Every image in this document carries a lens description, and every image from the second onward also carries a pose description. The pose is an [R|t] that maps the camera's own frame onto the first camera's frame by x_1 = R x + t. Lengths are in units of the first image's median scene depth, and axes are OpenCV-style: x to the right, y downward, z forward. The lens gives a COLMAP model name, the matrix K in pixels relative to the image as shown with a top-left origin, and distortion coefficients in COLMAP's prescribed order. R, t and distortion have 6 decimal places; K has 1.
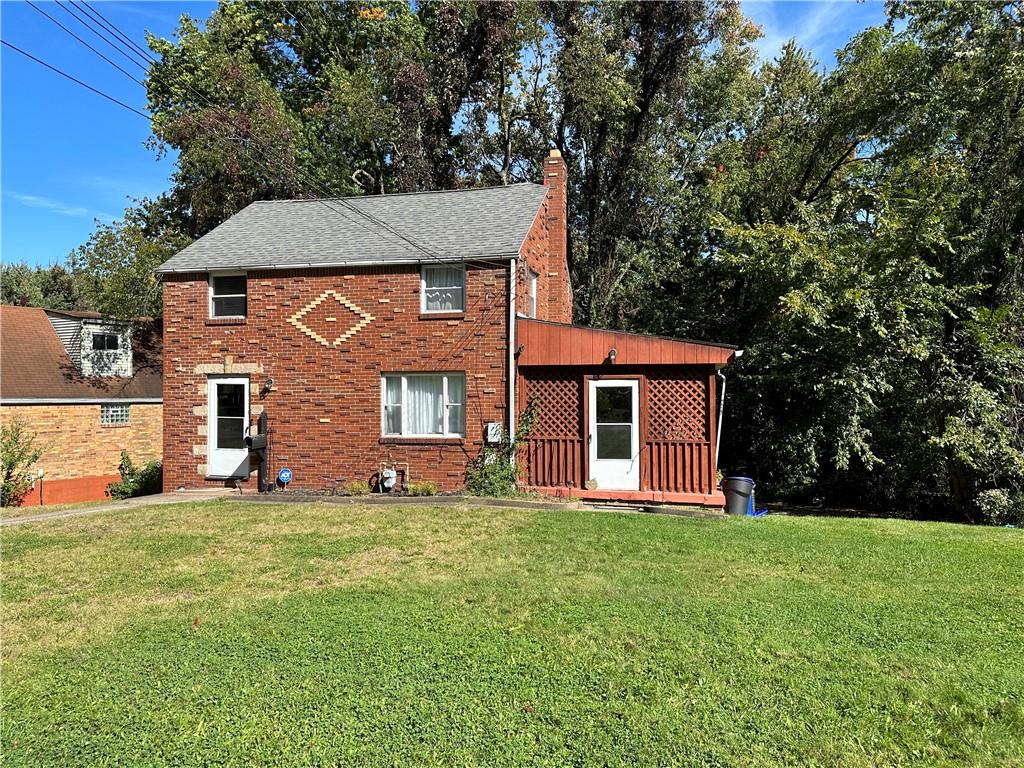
lens RADIAL K [[704.5, 0, 486.9], [0, 704.5, 385.8], [0, 0, 1]] dist [0.051598, -0.016663]
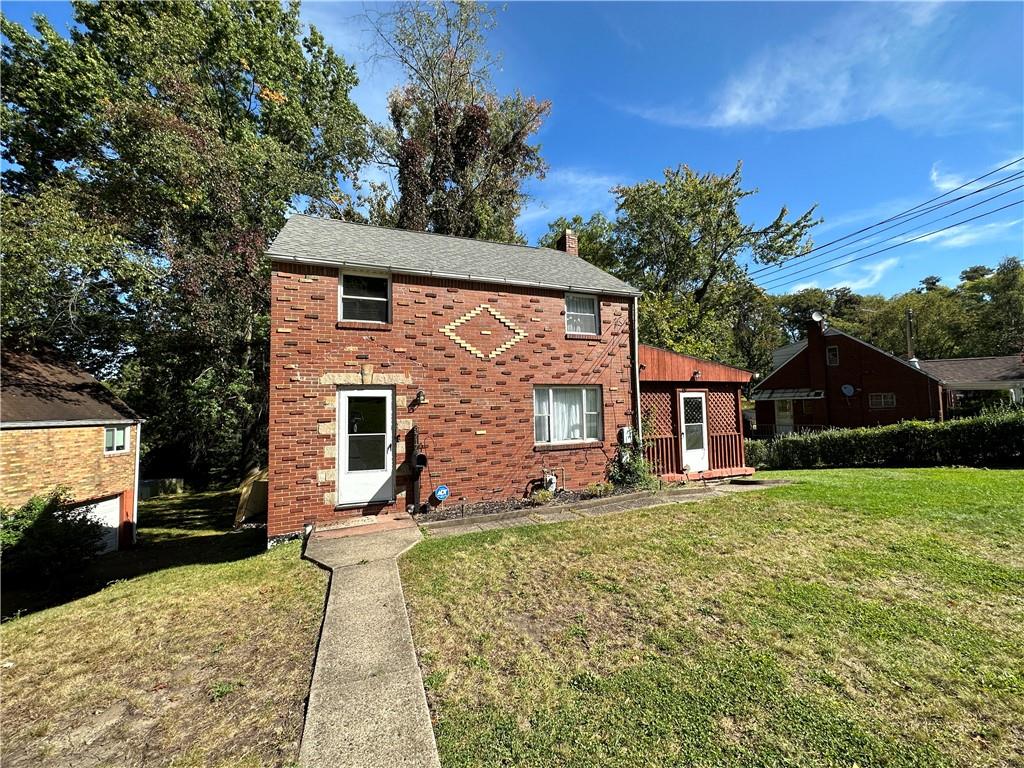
lens RADIAL K [[410.6, 0, 486.7], [0, 410.6, 385.7], [0, 0, 1]] dist [0.010220, -0.000304]
pose [[0.817229, 0.017392, 0.576051, -0.549276], [0.014152, 0.998638, -0.050227, 0.012303], [-0.576140, 0.049199, 0.815869, 0.508487]]
